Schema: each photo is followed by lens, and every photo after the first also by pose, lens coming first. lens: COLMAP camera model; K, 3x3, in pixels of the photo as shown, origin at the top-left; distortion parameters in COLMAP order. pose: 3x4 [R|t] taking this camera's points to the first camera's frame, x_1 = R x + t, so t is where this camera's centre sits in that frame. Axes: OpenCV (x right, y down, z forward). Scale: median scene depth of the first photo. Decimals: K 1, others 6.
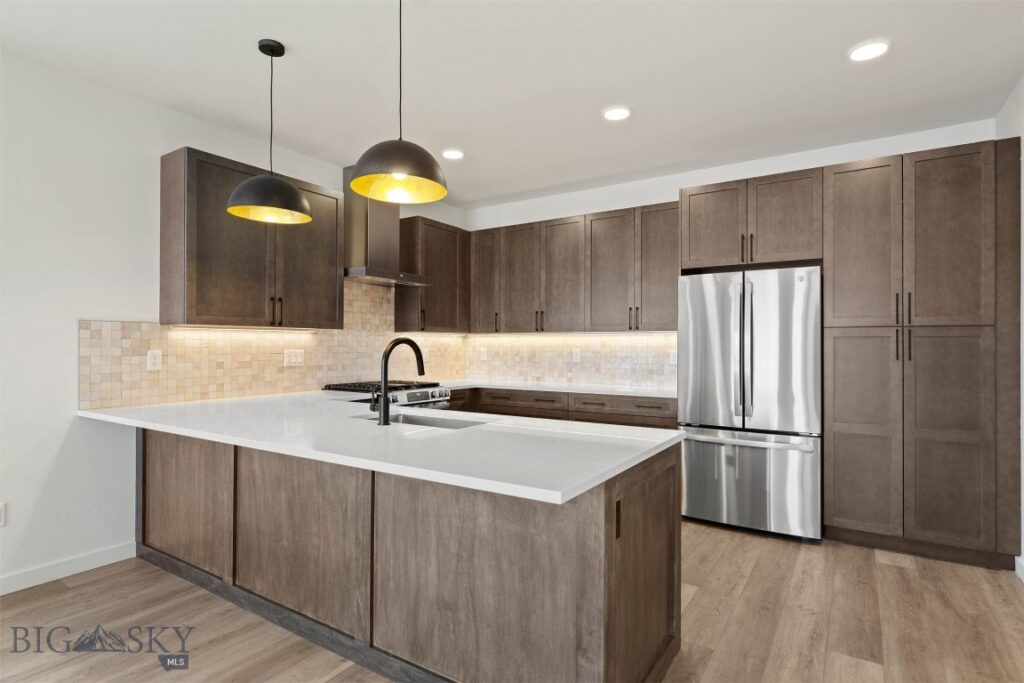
lens RADIAL K [[534.6, 0, 510.7], [0, 534.6, 337.3], [0, 0, 1]] dist [0.005768, -0.001041]
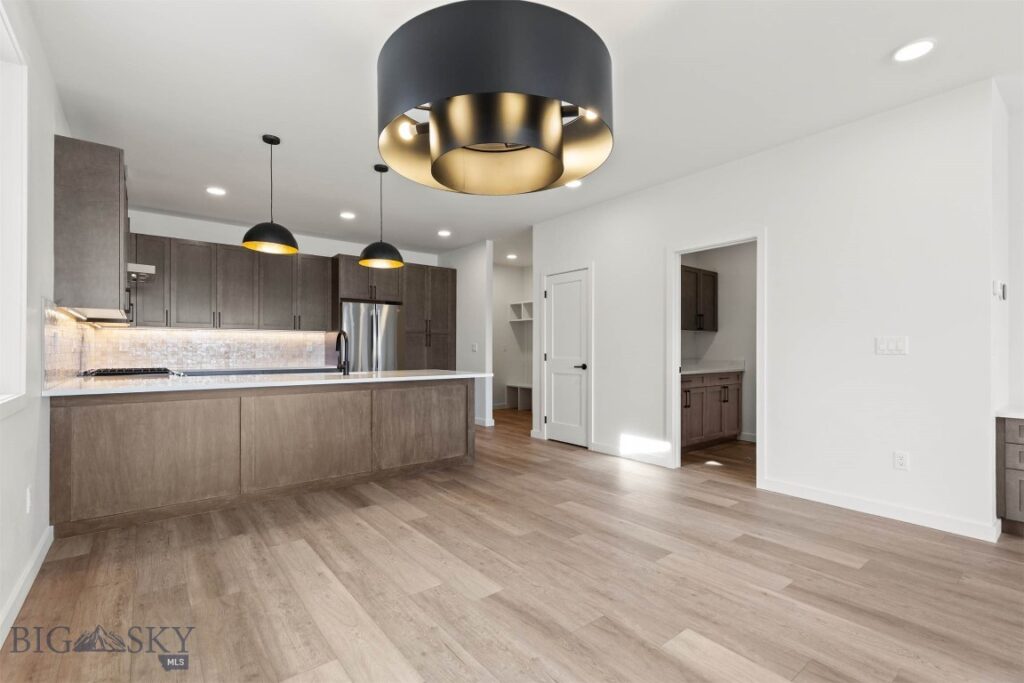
lens RADIAL K [[461.1, 0, 512.0], [0, 461.1, 349.7], [0, 0, 1]] dist [0.009381, -0.001821]
pose [[0.308609, -0.000772, 0.951189, -0.940731], [-0.014781, 0.999875, 0.005607, 0.030878], [-0.951074, -0.015790, 0.308559, -0.046397]]
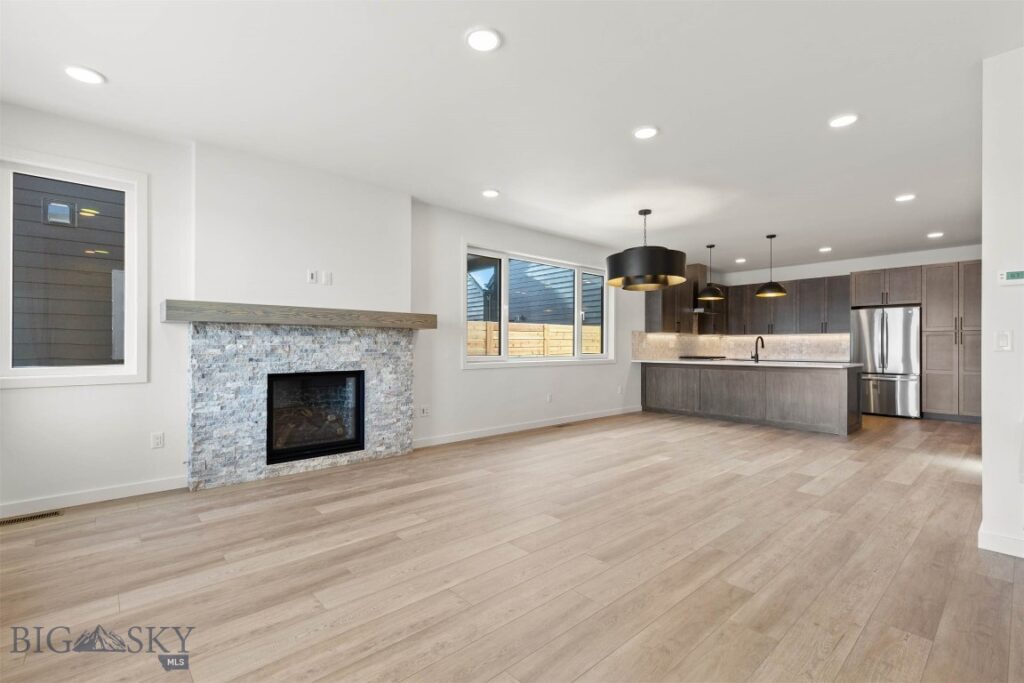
lens RADIAL K [[461.1, 0, 512.9], [0, 461.1, 345.1], [0, 0, 1]] dist [0.009381, -0.001821]
pose [[0.968479, -0.001978, -0.249088, -0.566483], [0.004524, 0.999943, 0.009653, 0.013829], [0.249055, -0.010475, 0.968433, -1.234977]]
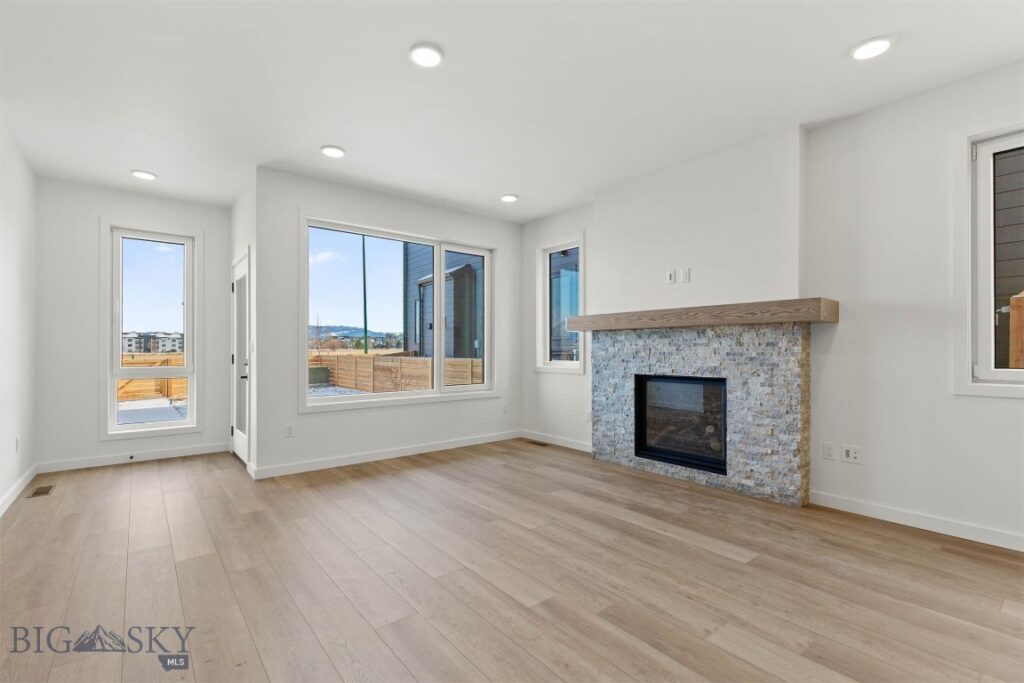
lens RADIAL K [[461.1, 0, 509.7], [0, 461.1, 346.8], [0, 0, 1]] dist [0.009381, -0.001821]
pose [[-0.306792, -0.007396, -0.951748, -0.209202], [0.014707, 0.999814, -0.012510, 0.026549], [0.951663, -0.017835, -0.306626, -0.406403]]
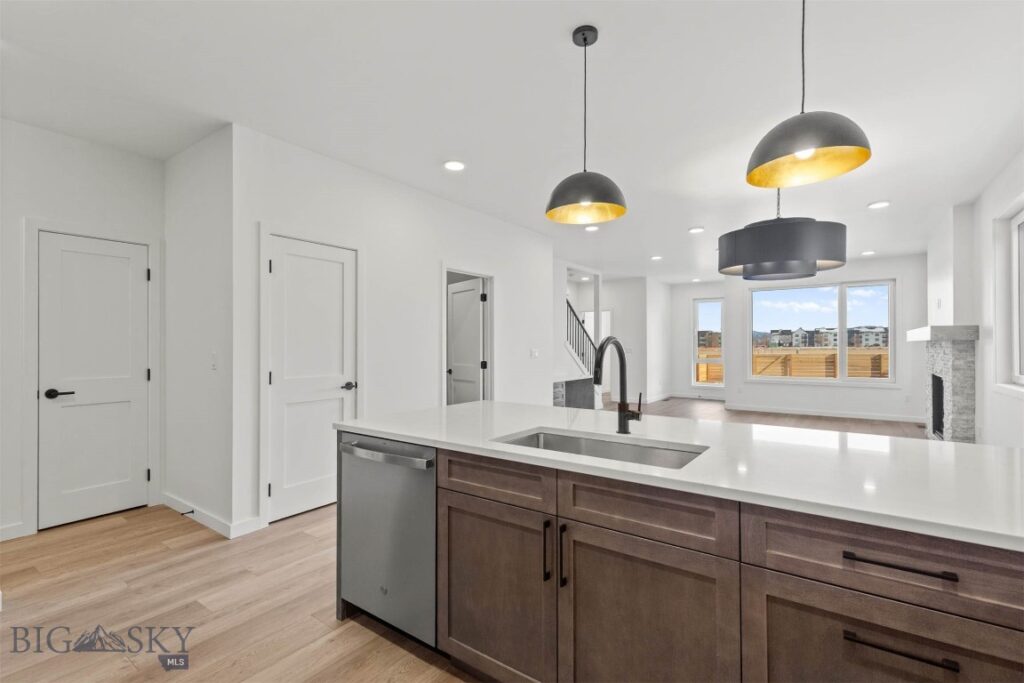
lens RADIAL K [[461.1, 0, 513.0], [0, 461.1, 342.6], [0, 0, 1]] dist [0.009381, -0.001821]
pose [[-0.999199, -0.000242, 0.040015, -0.042949], [-0.001029, 0.999806, -0.019657, 0.014494], [-0.040003, -0.019683, -0.999006, 1.030700]]
